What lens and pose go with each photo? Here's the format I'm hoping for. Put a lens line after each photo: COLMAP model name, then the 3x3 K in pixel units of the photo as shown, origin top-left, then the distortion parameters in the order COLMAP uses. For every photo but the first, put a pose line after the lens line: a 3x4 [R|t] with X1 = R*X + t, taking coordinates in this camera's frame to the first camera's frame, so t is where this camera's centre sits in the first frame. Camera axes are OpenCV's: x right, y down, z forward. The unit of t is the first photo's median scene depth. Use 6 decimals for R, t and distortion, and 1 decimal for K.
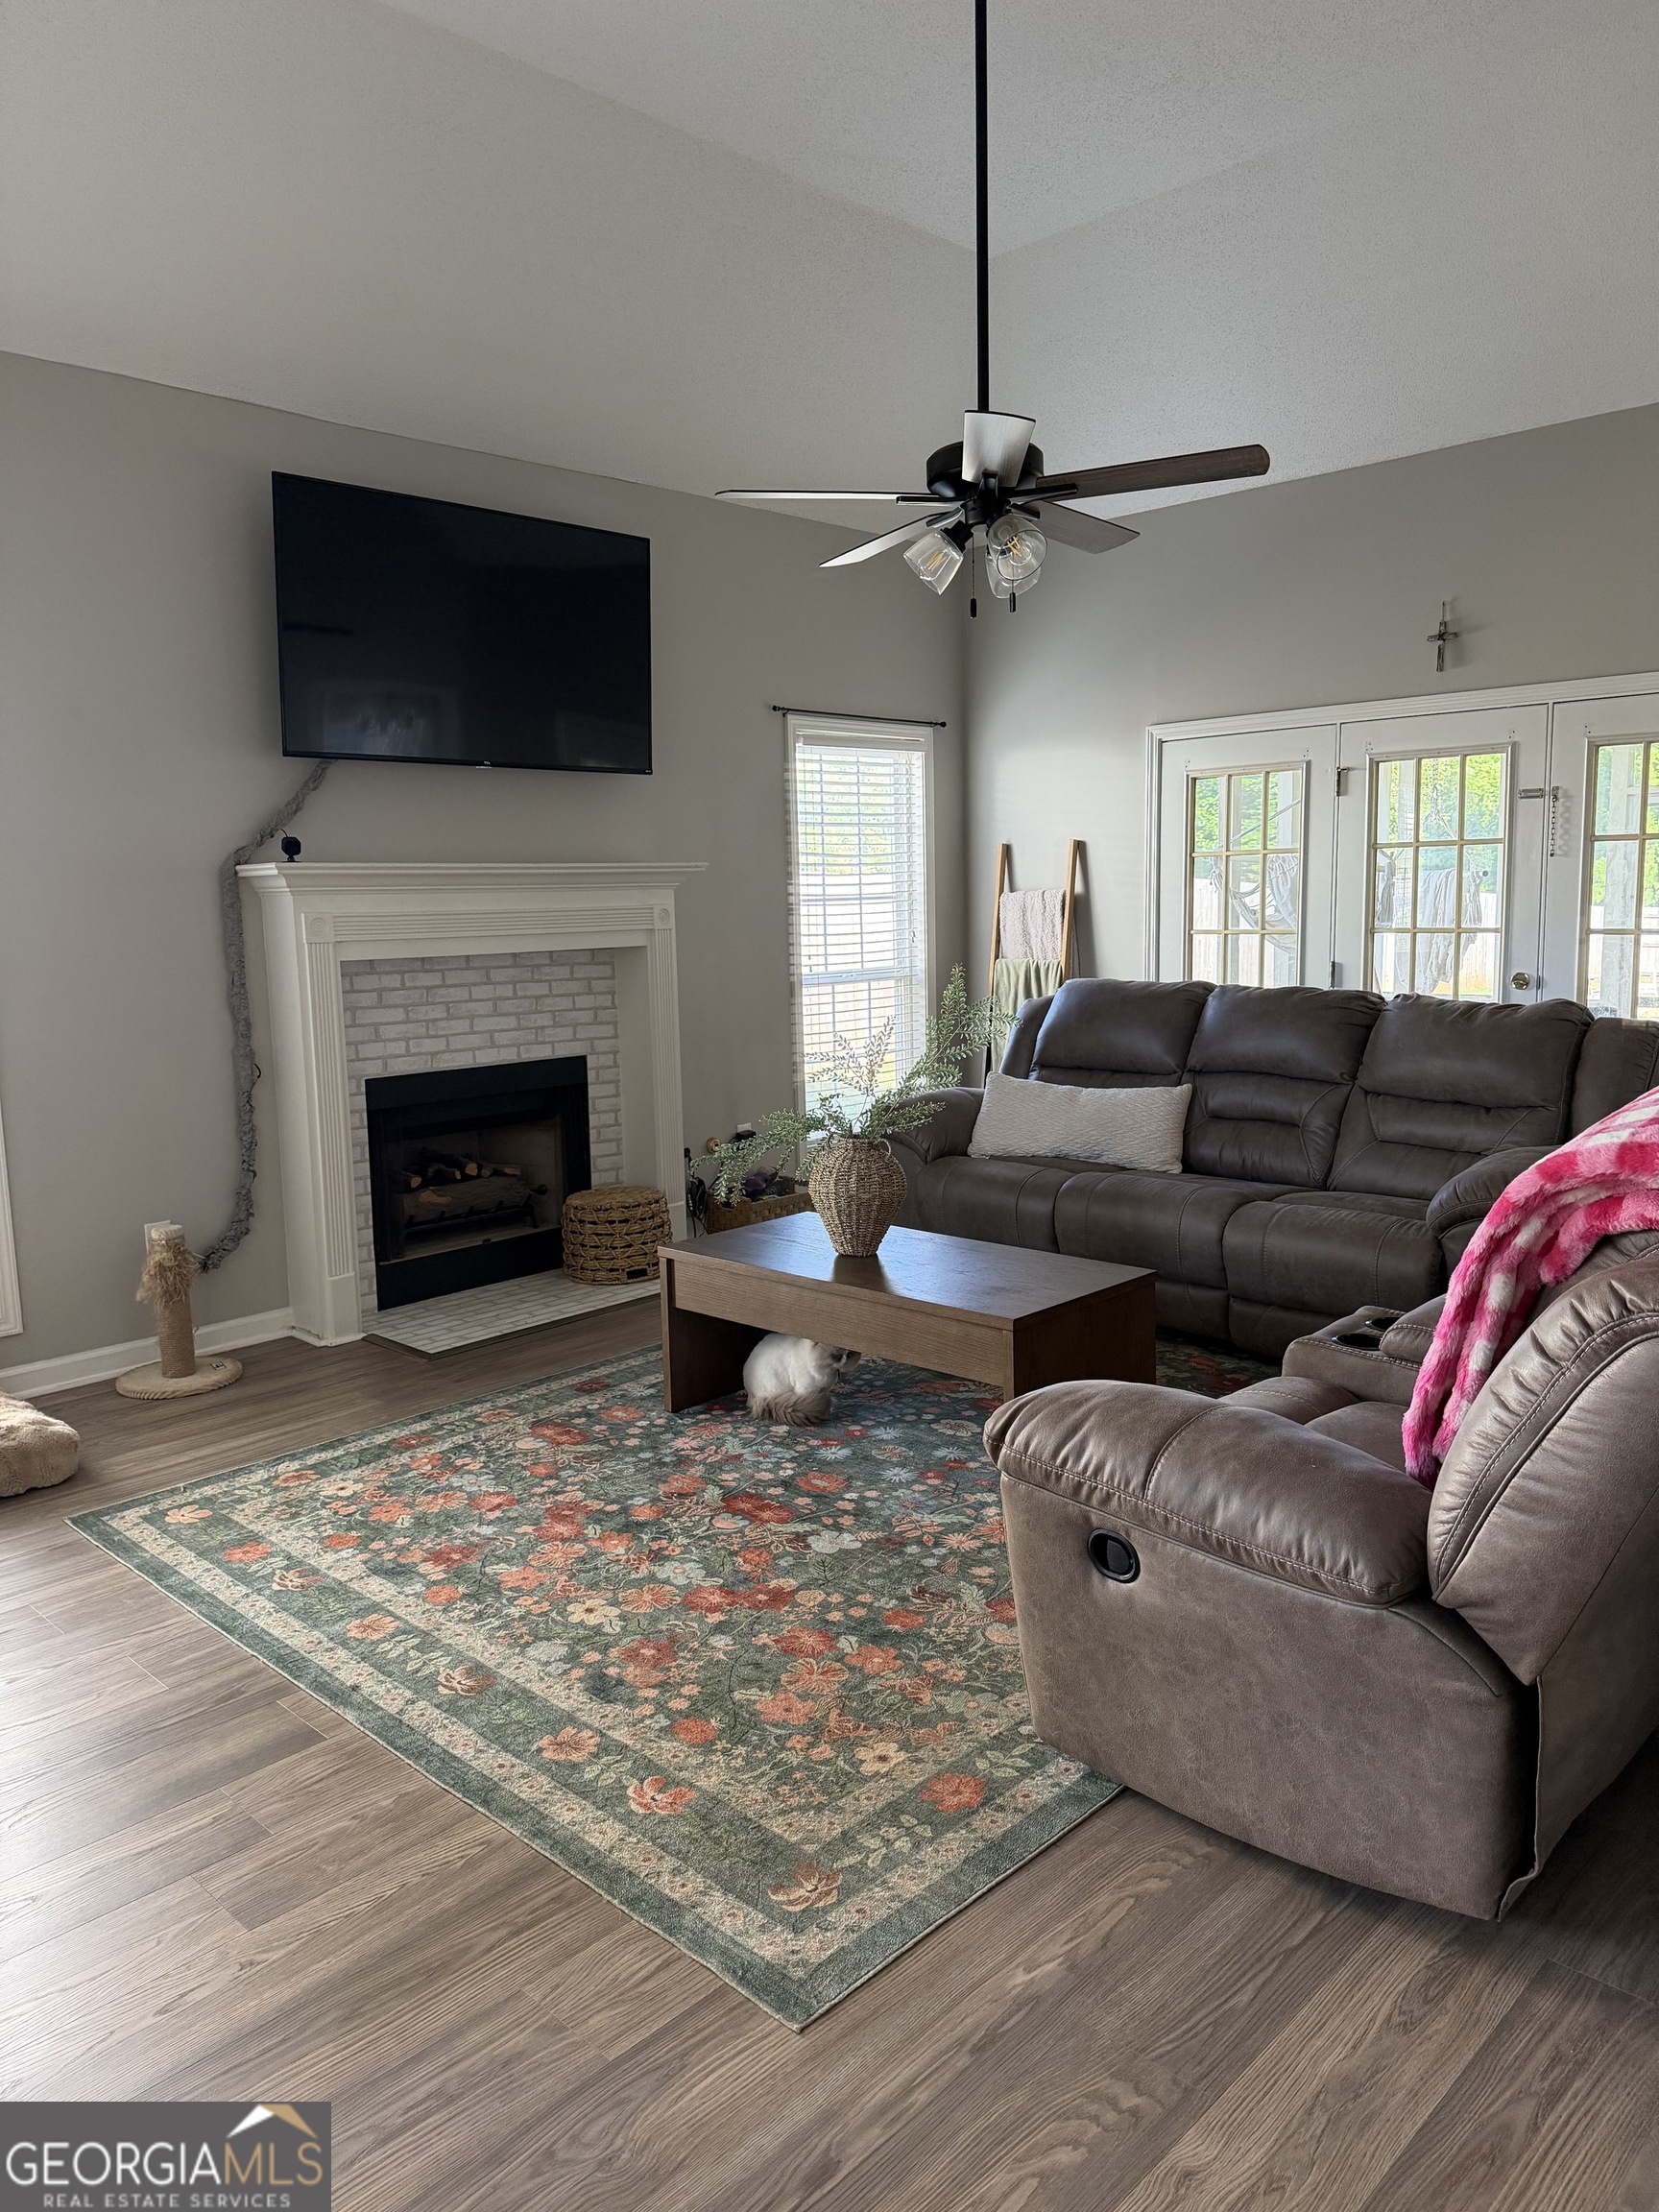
lens RADIAL K [[1548.8, 0, 829.5], [0, 1548.8, 1106.0], [0, 0, 1]] dist [0.106722, -0.177207]
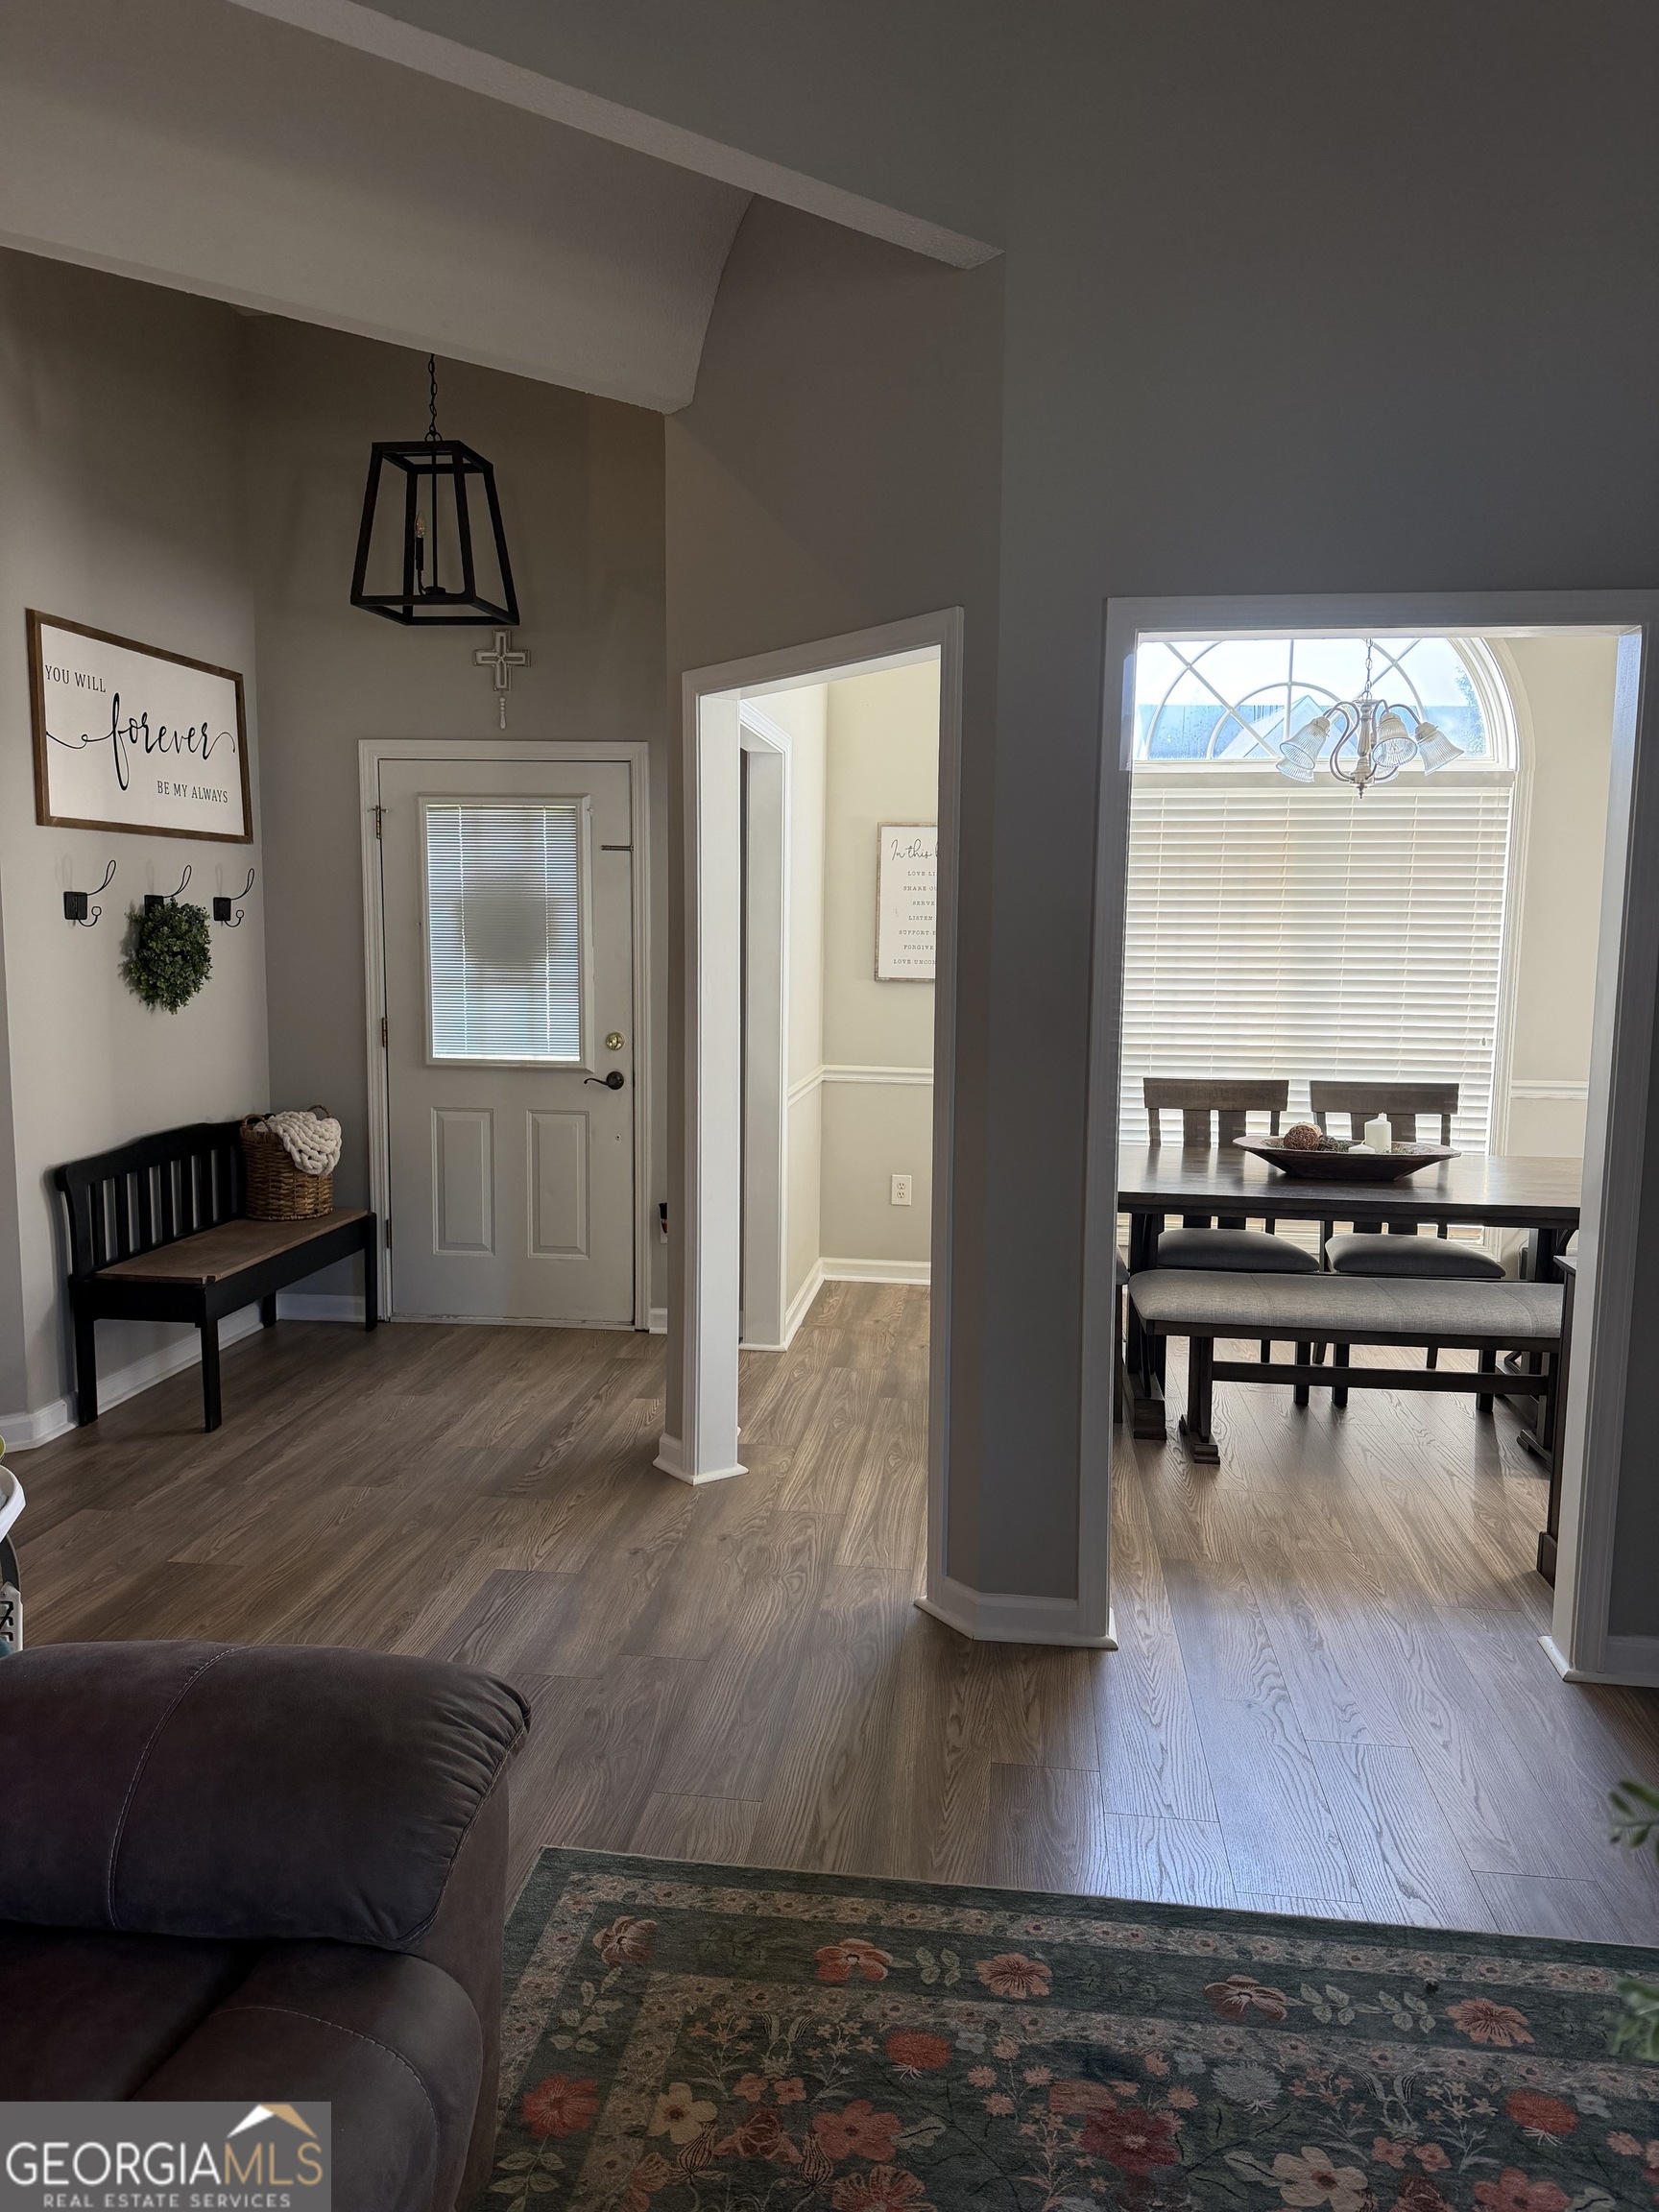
lens RADIAL K [[1557.5, 0, 876.9], [0, 1557.5, 1106.6], [0, 0, 1]] dist [0.062204, -0.123581]
pose [[-0.783757, 0.077654, -0.616194, 0.357833], [-0.092237, 0.966596, 0.239131, -0.230191], [0.614180, 0.244257, -0.750414, 1.391361]]
